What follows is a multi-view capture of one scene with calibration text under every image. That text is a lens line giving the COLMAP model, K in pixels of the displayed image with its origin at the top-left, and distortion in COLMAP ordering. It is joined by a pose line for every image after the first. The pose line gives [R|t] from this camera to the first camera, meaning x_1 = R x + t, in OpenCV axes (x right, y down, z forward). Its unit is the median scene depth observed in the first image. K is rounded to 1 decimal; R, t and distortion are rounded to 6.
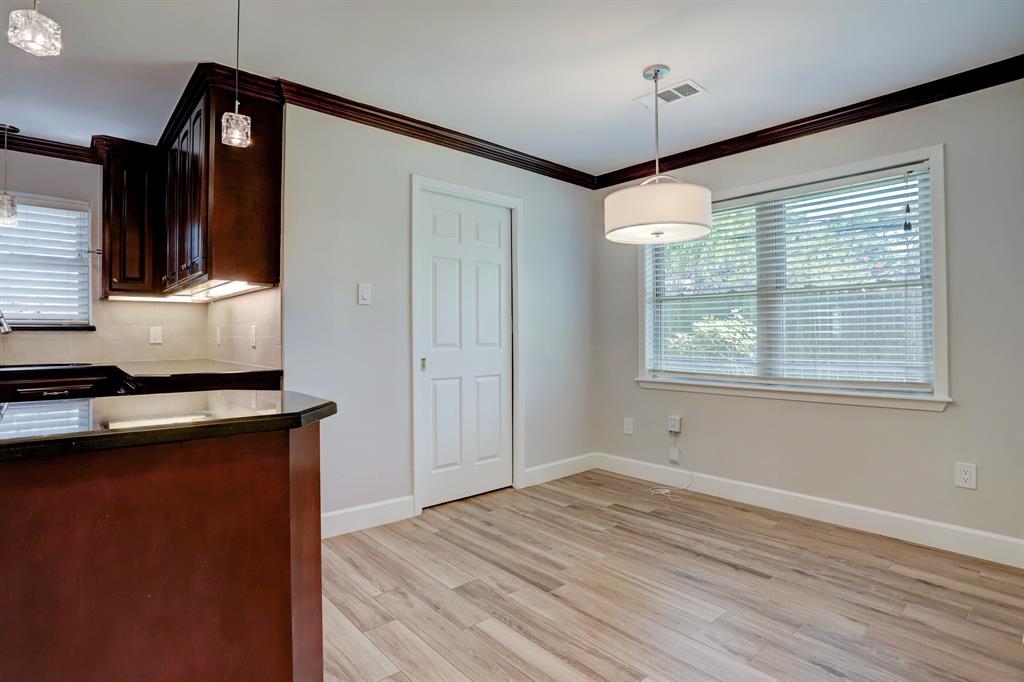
lens RADIAL K [[512.5, 0, 512.0], [0, 512.5, 338.2], [0, 0, 1]] dist [-0.044080, 0.009256]
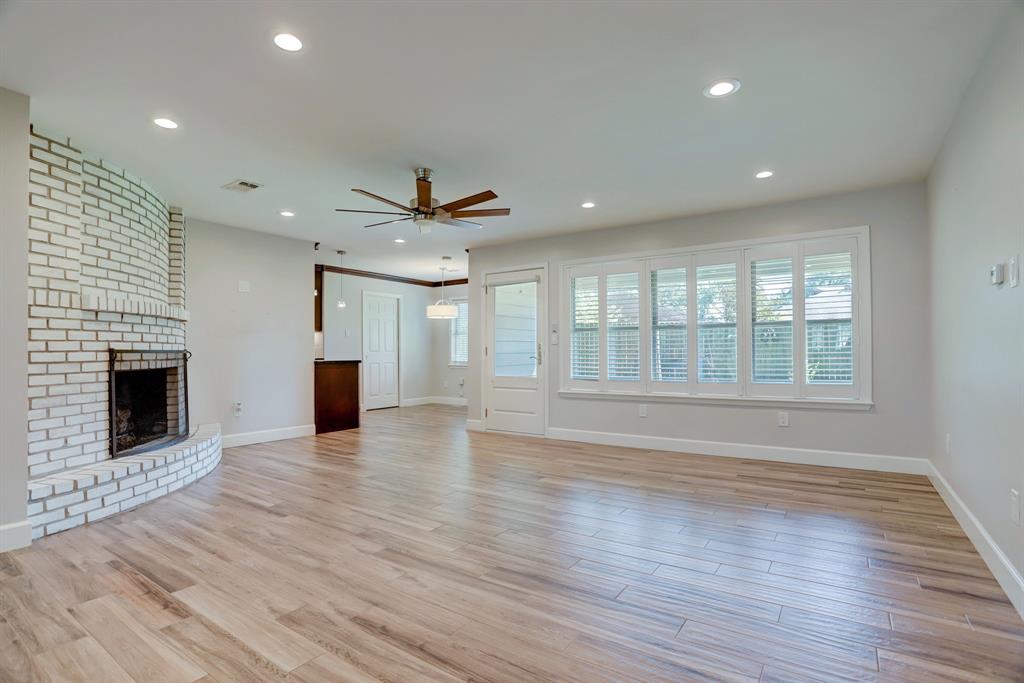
lens RADIAL K [[503.2, 0, 511.9], [0, 503.2, 358.9], [0, 0, 1]] dist [-0.002063, -0.000229]
pose [[0.975606, -0.003475, 0.219500, -0.000164], [0.001641, 0.999962, 0.008535, 0.030330], [-0.219521, -0.007966, 0.975575, -1.648182]]
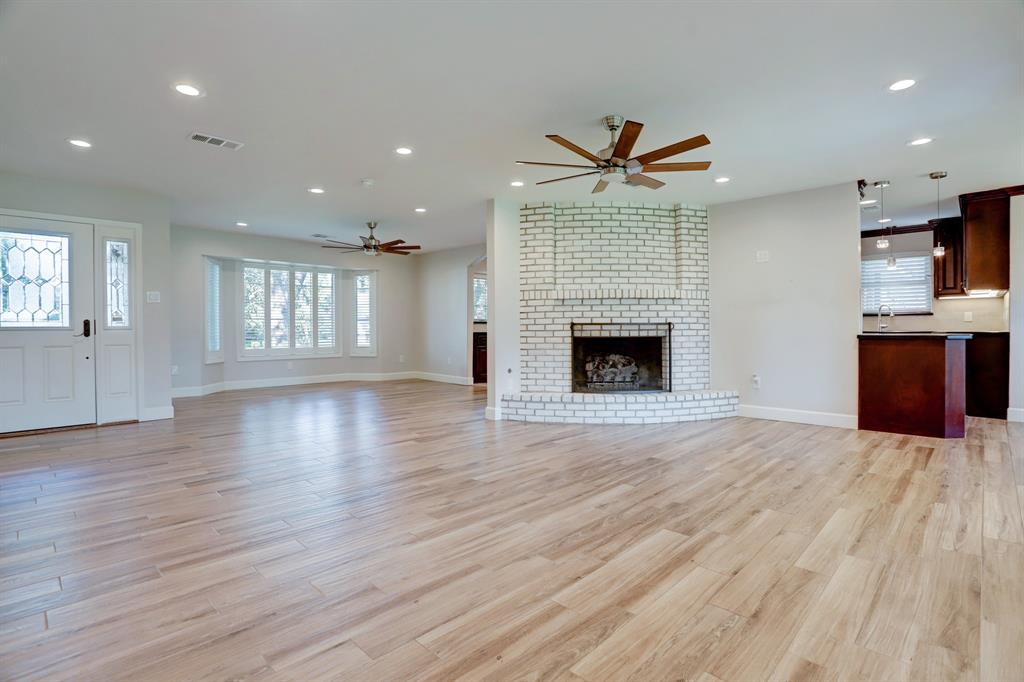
lens RADIAL K [[512.5, 0, 511.4], [0, 512.5, 334.0], [0, 0, 1]] dist [-0.044080, 0.009256]
pose [[0.092181, 0.017162, -0.995594, 0.994119], [0.000036, 0.999851, 0.017239, 0.025804], [0.995742, -0.001625, 0.092167, -0.853762]]
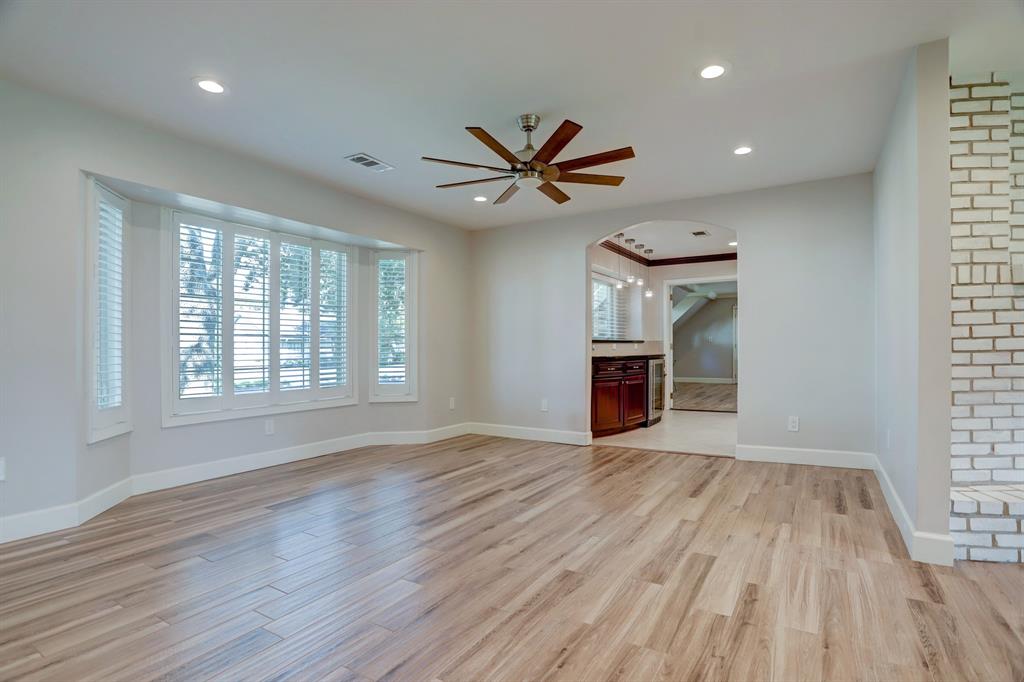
lens RADIAL K [[531.6, 0, 506.0], [0, 531.6, 341.9], [0, 0, 1]] dist [-0.044008, 0.009178]
pose [[0.318849, -0.006118, -0.947786, -0.100420], [0.010121, 0.999944, -0.003050, 0.024749], [0.947751, -0.008620, 0.318893, -1.501614]]
